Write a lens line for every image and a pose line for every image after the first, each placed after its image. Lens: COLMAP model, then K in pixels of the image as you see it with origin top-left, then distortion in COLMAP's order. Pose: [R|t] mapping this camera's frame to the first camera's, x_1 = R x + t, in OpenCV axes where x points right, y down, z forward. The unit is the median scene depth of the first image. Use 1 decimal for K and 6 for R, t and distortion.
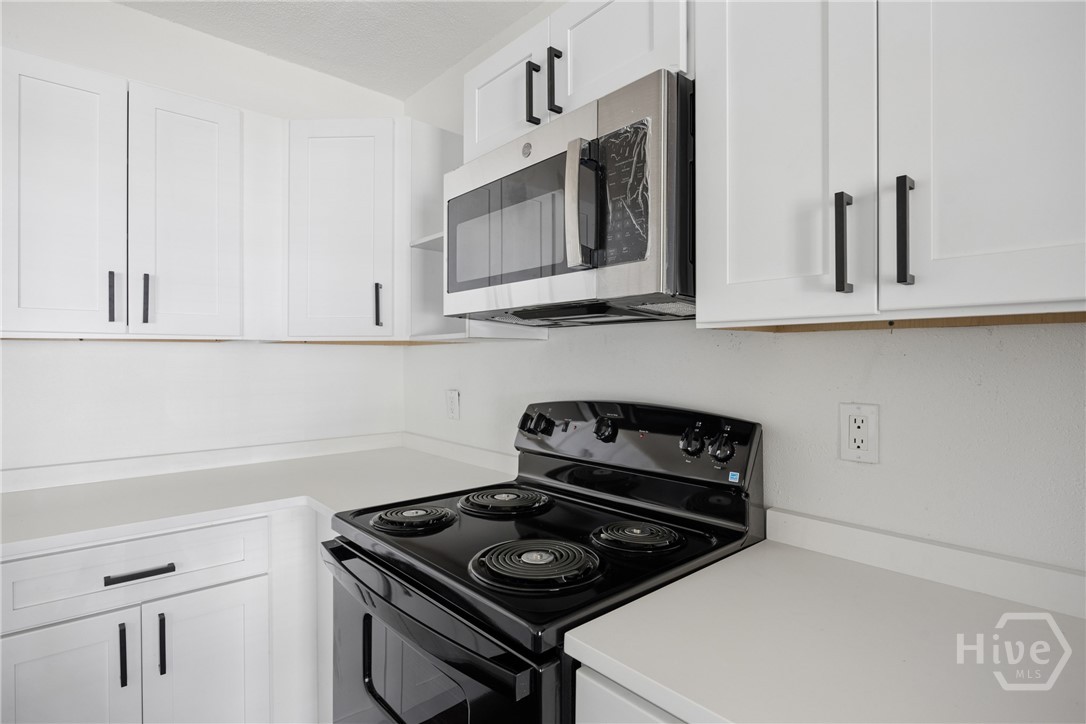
lens RADIAL K [[548.6, 0, 551.0], [0, 548.6, 356.9], [0, 0, 1]] dist [-0.010250, 0.000478]
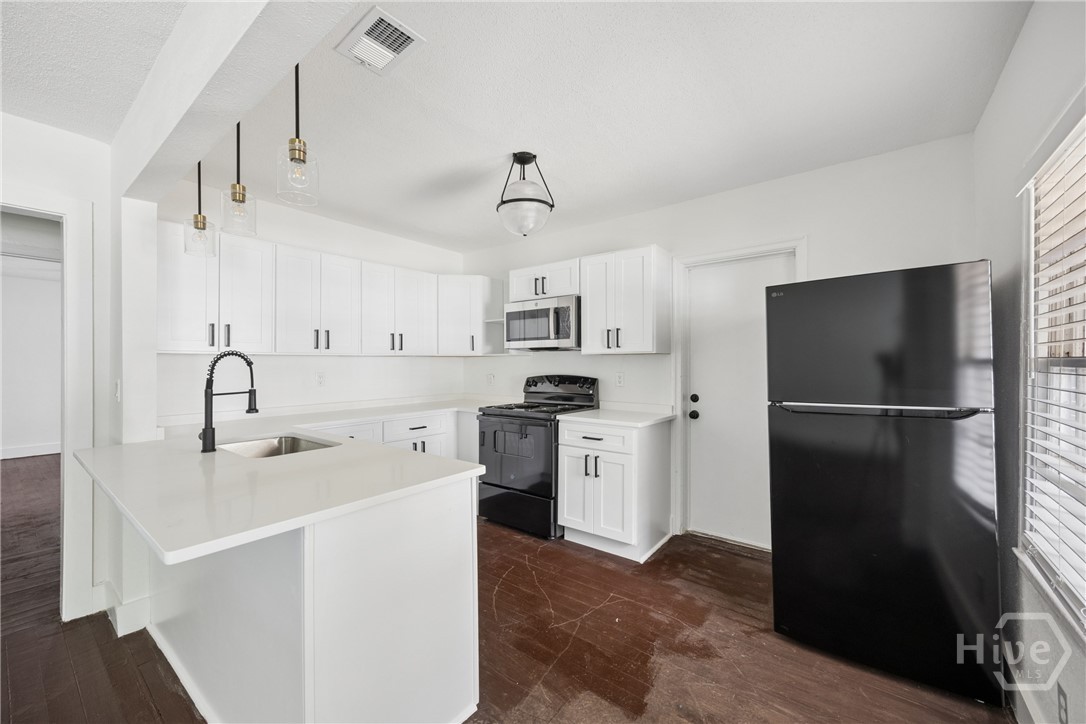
lens RADIAL K [[425.5, 0, 546.5], [0, 425.5, 365.3], [0, 0, 1]] dist [0.009948, -0.001904]
pose [[0.985427, -0.004134, 0.170046, -0.454545], [0.002150, 0.999927, 0.011850, -0.006273], [-0.170083, -0.011312, 0.985365, -1.782544]]
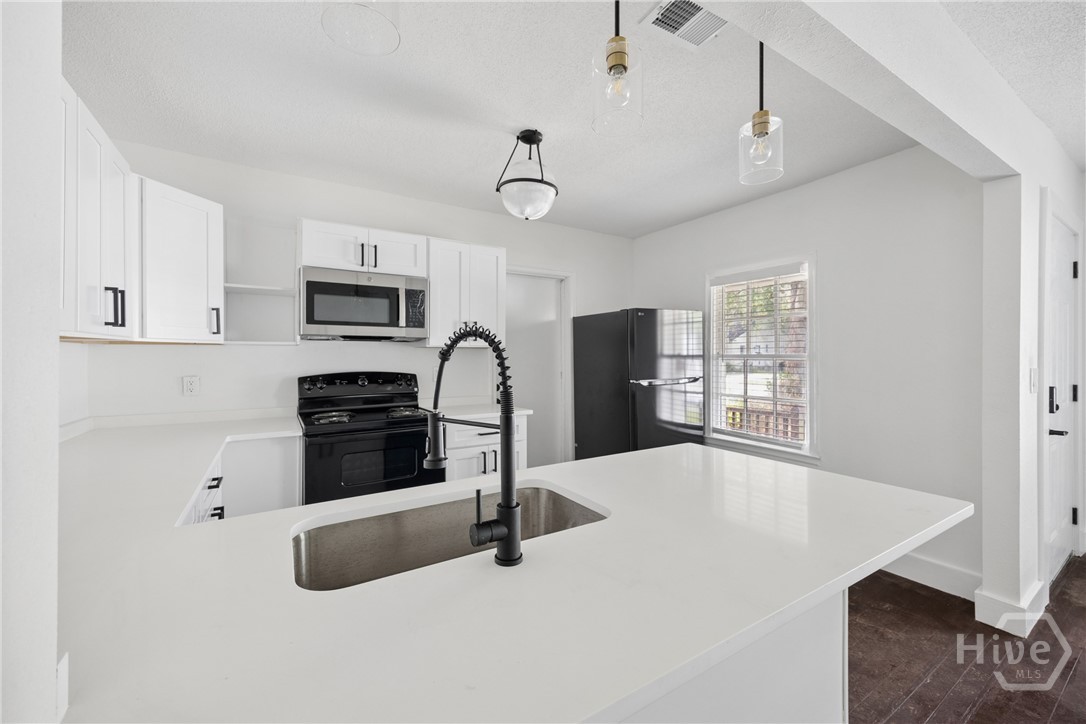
lens RADIAL K [[425.5, 0, 544.4], [0, 425.5, 355.3], [0, 0, 1]] dist [0.009948, -0.001904]
pose [[0.195986, 0.003340, 0.980601, -1.957570], [-0.004312, 0.999987, -0.002545, 0.008481], [-0.980597, -0.003729, 0.195998, -0.288069]]
